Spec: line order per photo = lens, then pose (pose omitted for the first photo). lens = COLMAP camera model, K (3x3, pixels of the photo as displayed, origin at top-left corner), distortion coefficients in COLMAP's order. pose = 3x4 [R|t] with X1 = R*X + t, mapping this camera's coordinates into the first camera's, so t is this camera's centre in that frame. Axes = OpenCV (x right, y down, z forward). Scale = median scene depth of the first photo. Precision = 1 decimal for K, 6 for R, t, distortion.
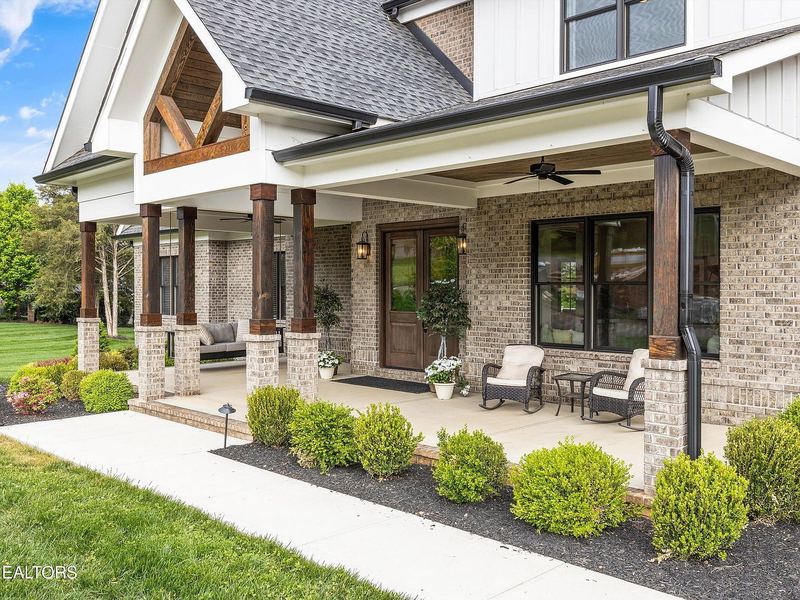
lens RADIAL K [[741.5, 0, 400.3], [0, 741.5, 298.5], [0, 0, 1]] dist [0.021823, 0.000000]
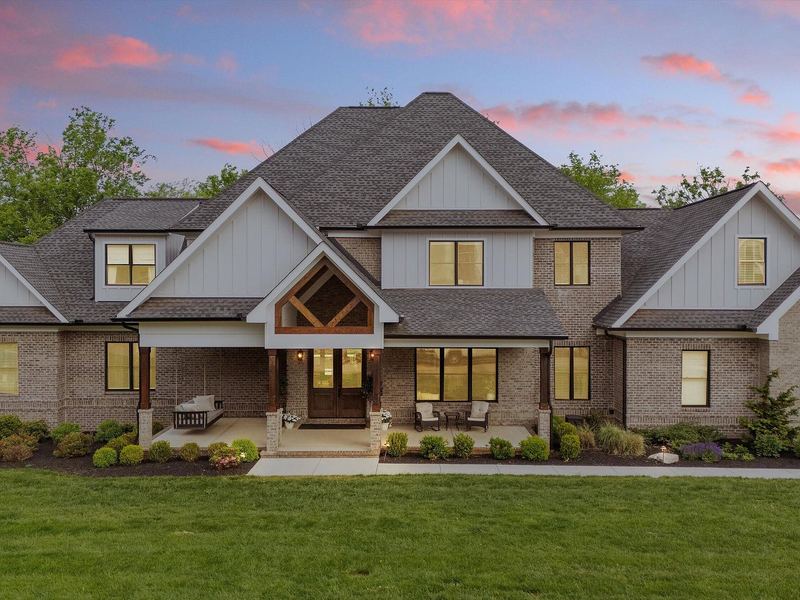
lens RADIAL K [[741.5, 0, 400.2], [0, 741.5, 299.4], [0, 0, 1]] dist [0.021823, 0.000000]
pose [[0.711601, -0.005087, 0.702566, -1.576806], [0.009219, 0.999955, -0.002097, -0.266824], [-0.702524, 0.007969, 0.711616, -0.639612]]
